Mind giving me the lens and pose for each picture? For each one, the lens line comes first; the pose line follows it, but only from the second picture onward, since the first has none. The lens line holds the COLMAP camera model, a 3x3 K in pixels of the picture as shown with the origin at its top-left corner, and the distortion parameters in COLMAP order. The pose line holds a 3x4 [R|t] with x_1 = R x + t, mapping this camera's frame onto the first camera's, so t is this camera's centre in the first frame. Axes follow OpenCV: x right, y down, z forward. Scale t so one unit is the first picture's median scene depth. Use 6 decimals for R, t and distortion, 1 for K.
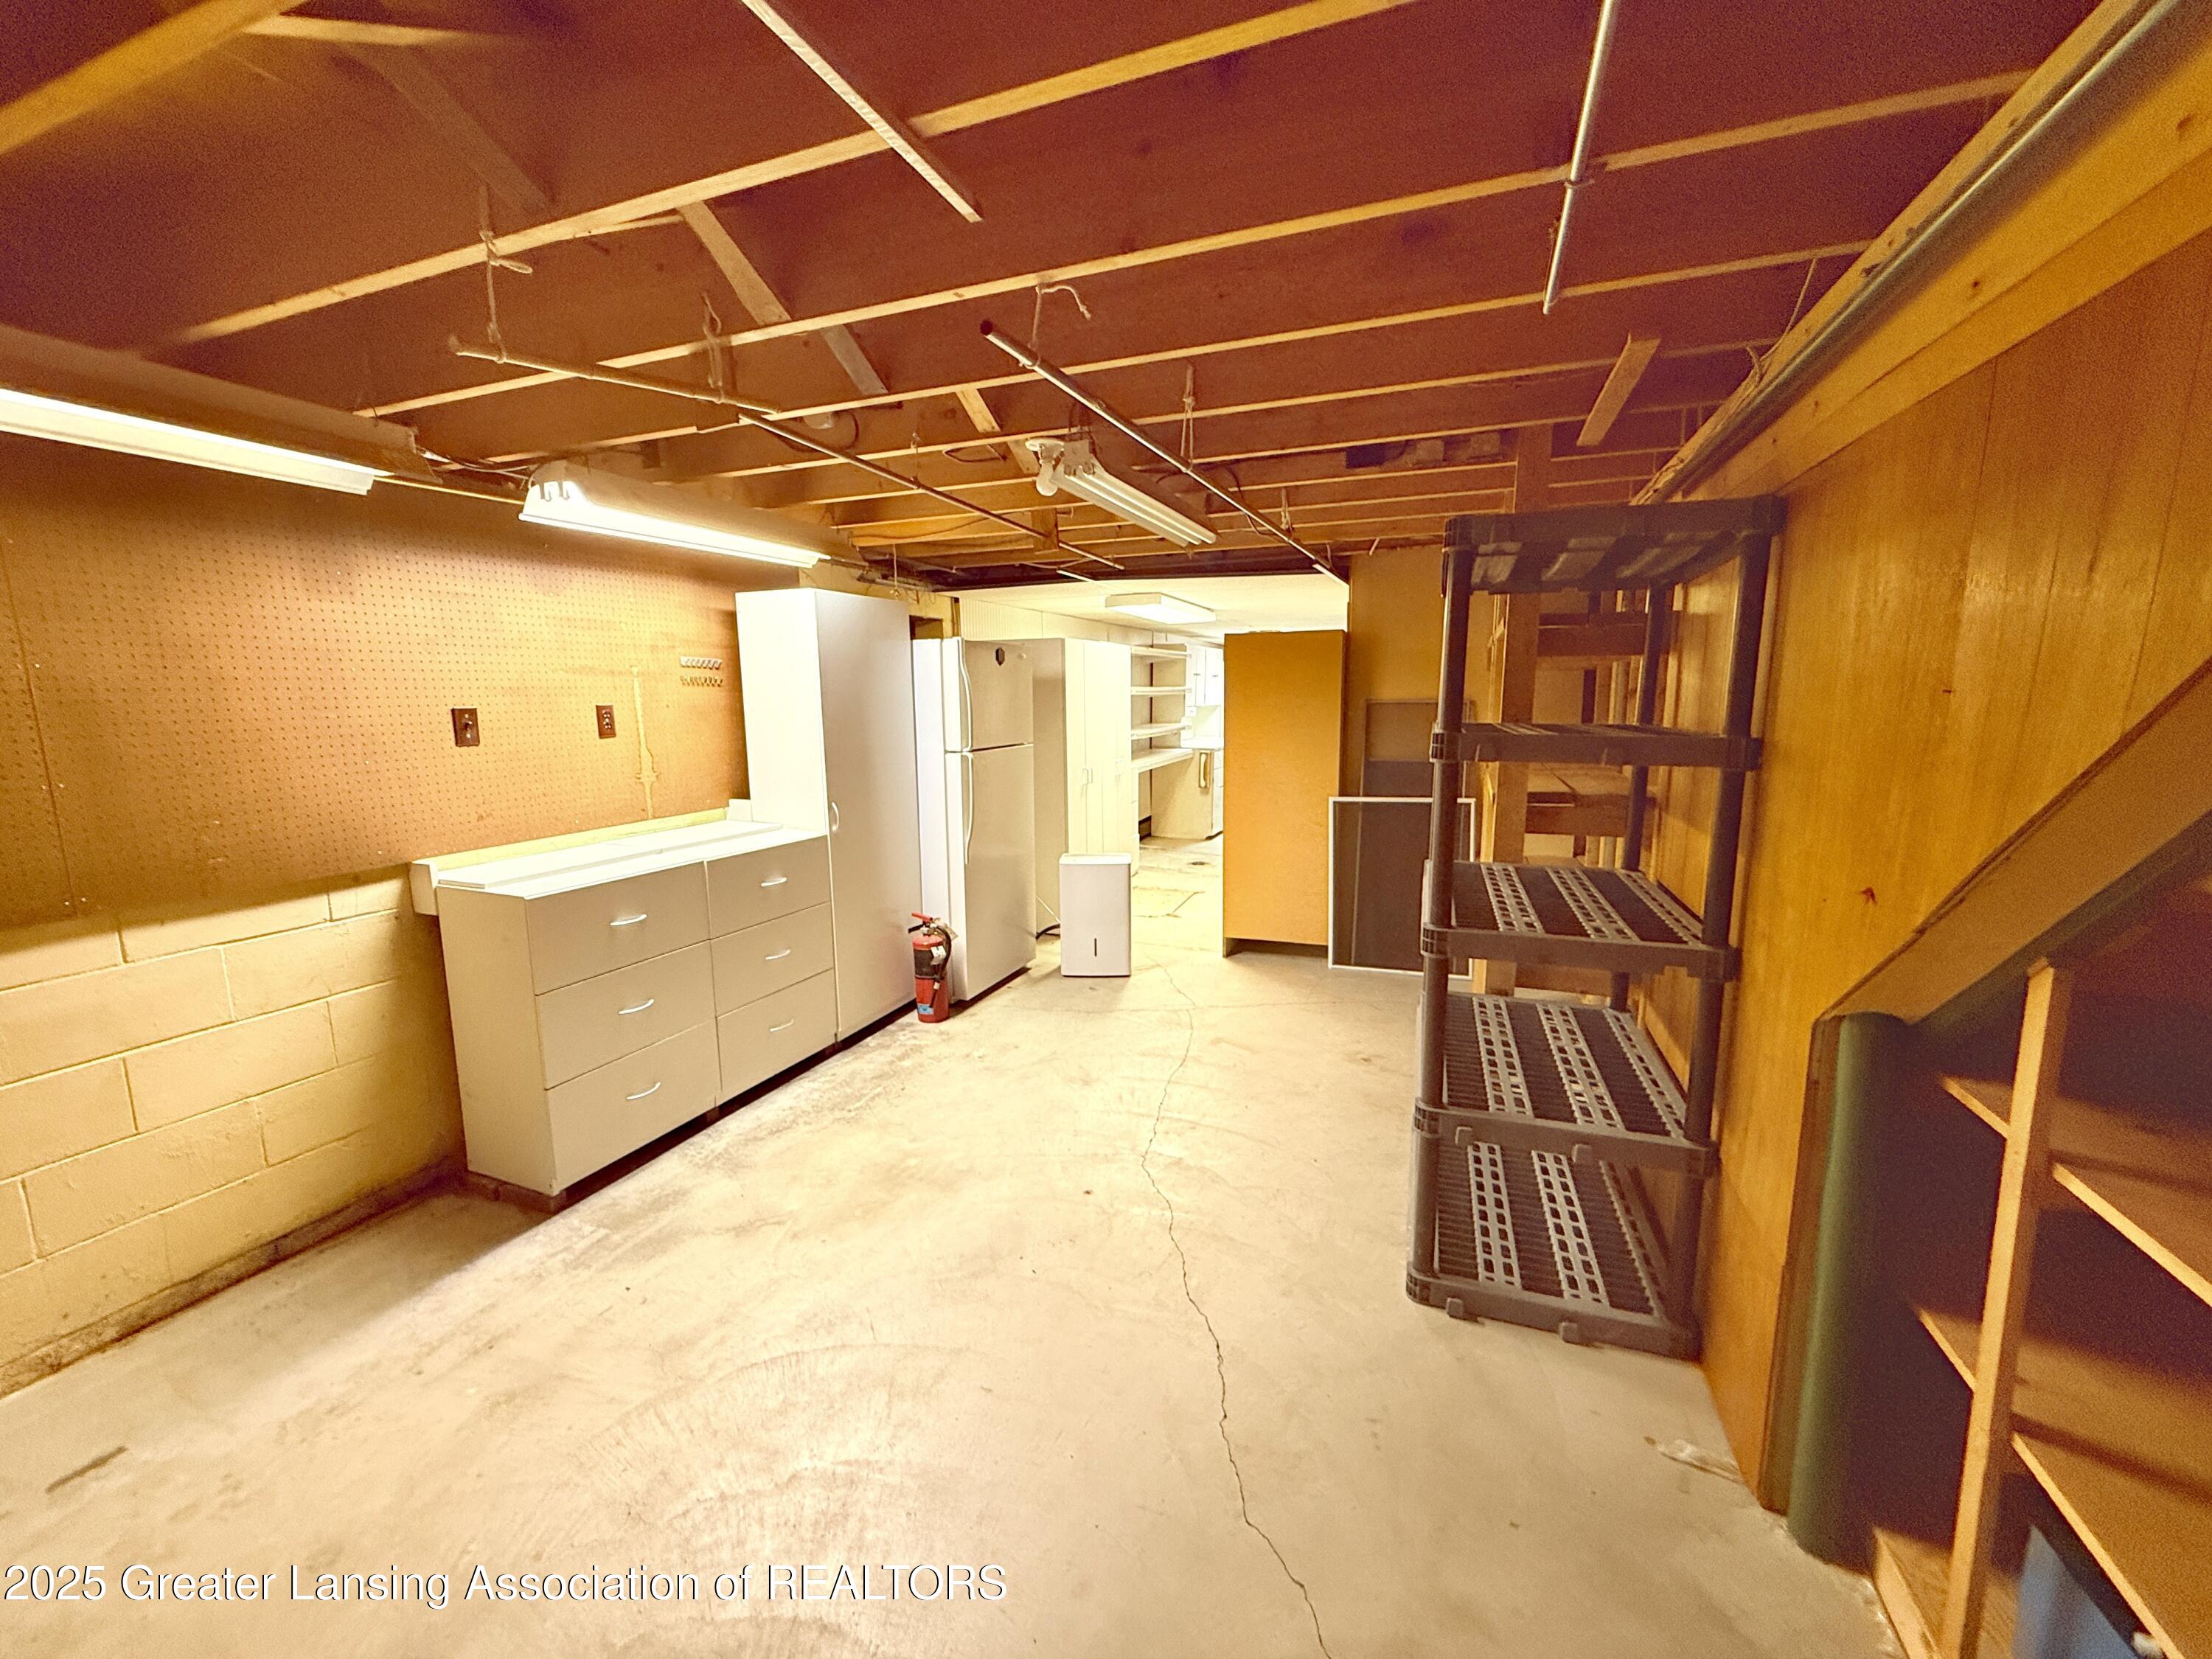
lens RADIAL K [[881.5, 0, 1096.2], [0, 881.5, 823.0], [0, 0, 1]] dist [-0.001522, -0.000403]
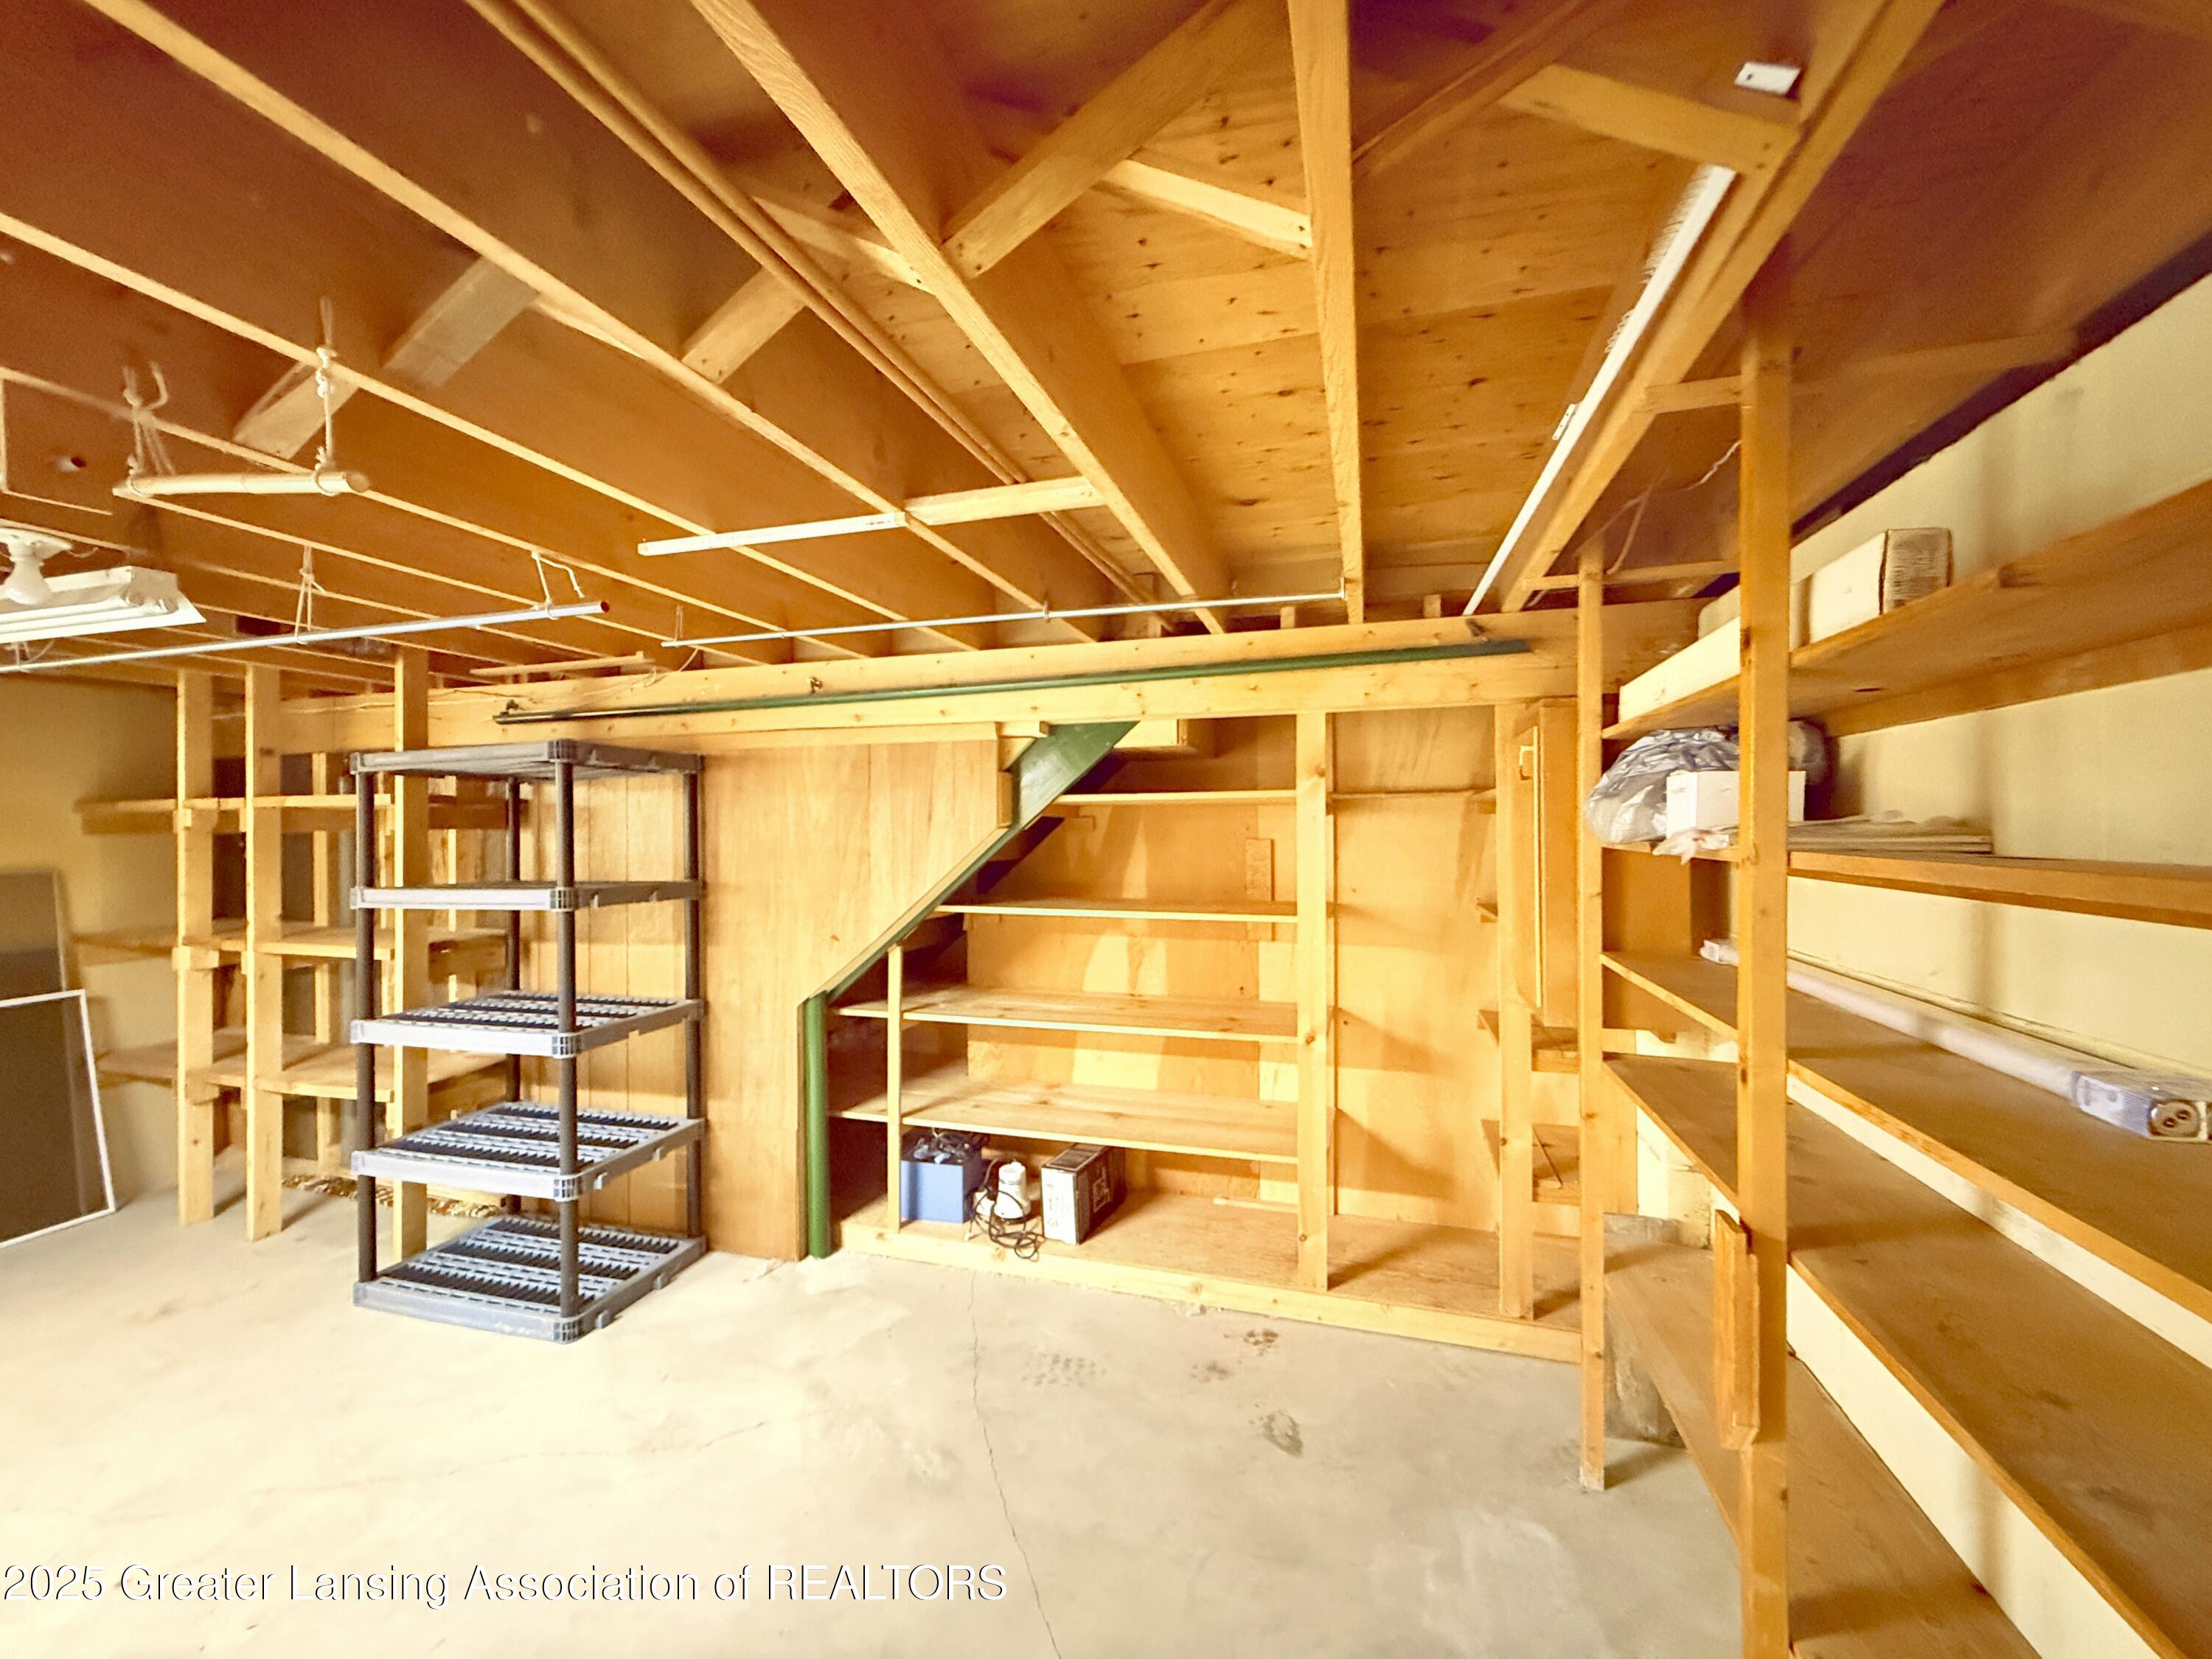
lens RADIAL K [[881.5, 0, 1107.4], [0, 881.5, 829.4], [0, 0, 1]] dist [-0.001522, -0.000403]
pose [[-0.085973, 0.007123, 0.996272, -1.006555], [0.156444, 0.987666, 0.006439, -0.068763], [-0.983938, 0.156414, -0.086027, 0.260561]]
